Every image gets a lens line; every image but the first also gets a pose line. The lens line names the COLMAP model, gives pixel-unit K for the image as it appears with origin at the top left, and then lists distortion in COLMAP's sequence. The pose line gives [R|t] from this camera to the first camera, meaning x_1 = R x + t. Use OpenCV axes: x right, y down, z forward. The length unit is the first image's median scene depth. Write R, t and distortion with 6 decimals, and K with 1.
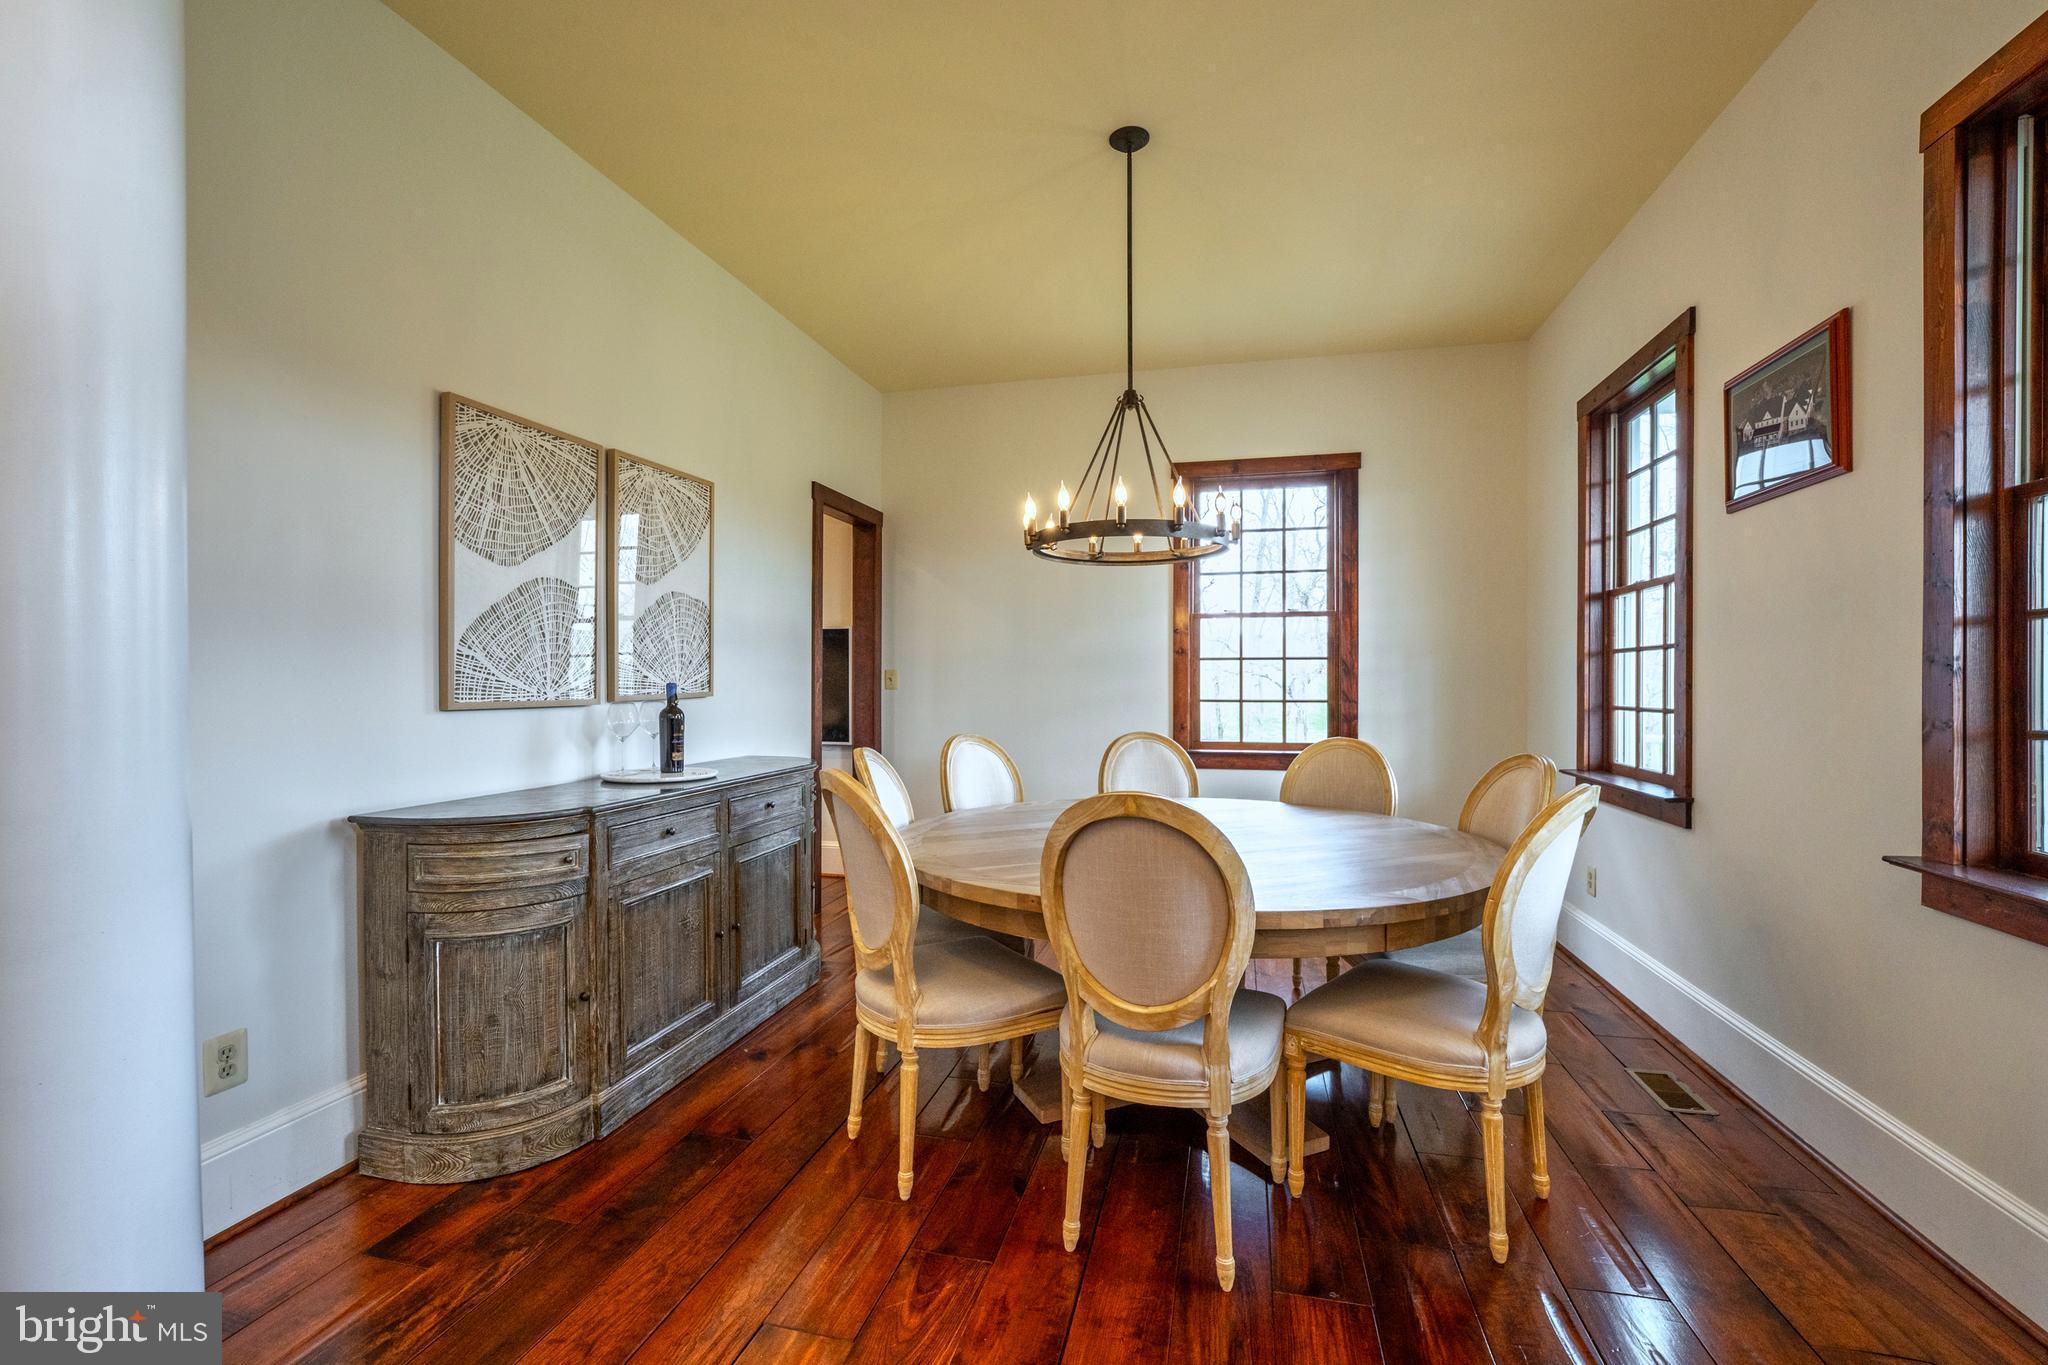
lens RADIAL K [[877.6, 0, 1031.4], [0, 877.6, 677.1], [0, 0, 1]] dist [-0.005288, -0.000056]
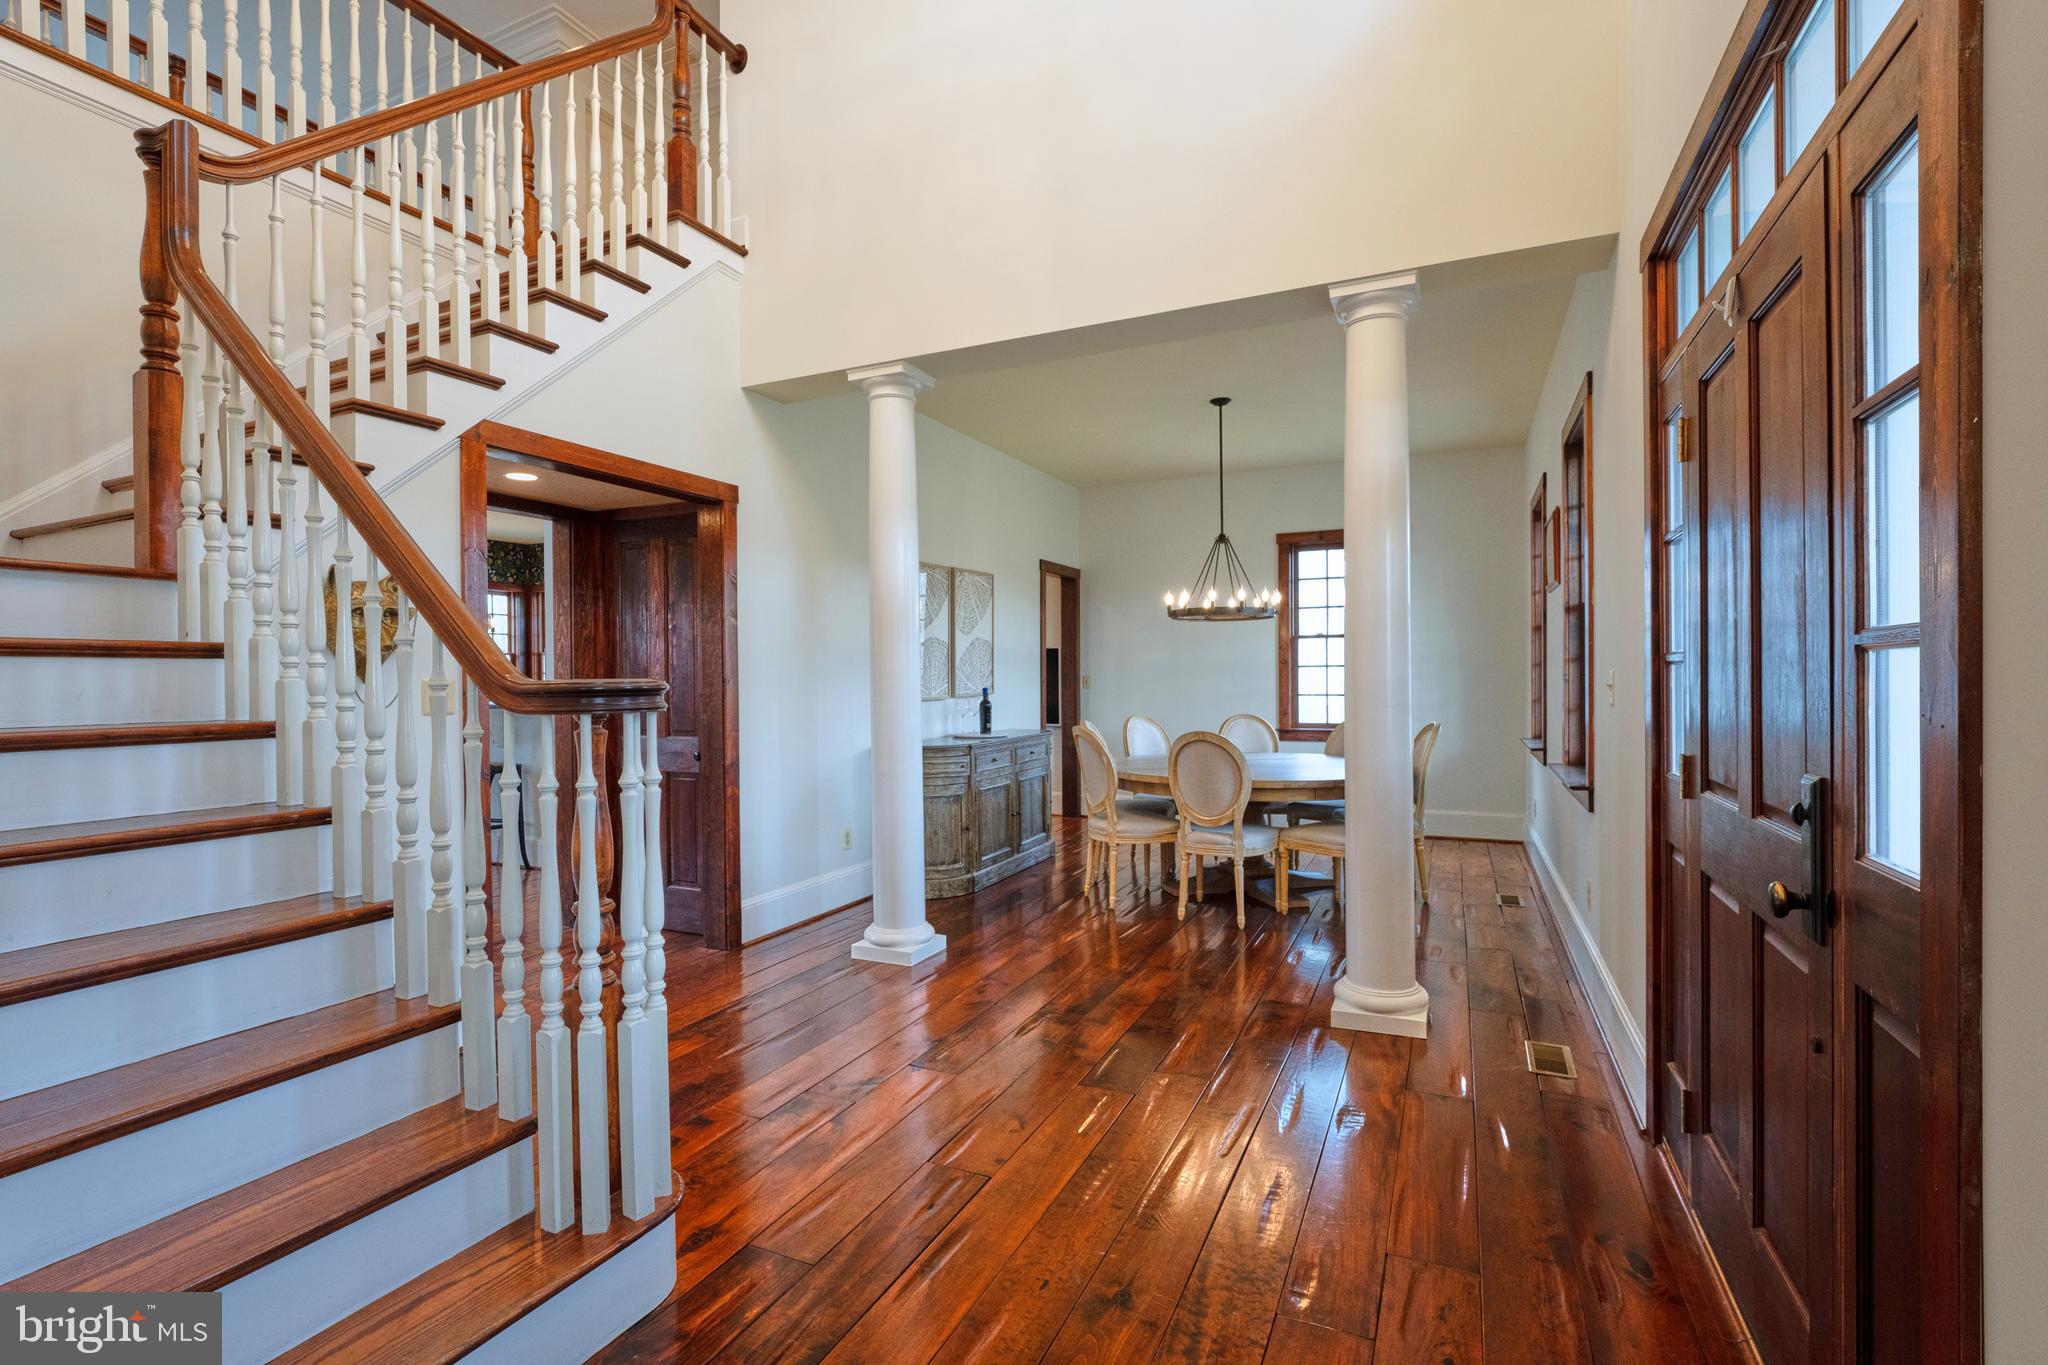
lens RADIAL K [[939.5, 0, 1034.4], [0, 939.5, 678.2], [0, 0, 1]] dist [-0.000439, -0.000005]
pose [[0.983231, -0.006979, -0.182228, 0.077086], [0.008495, 0.999936, 0.007539, -0.028784], [0.182164, -0.008960, 0.983227, -1.031420]]
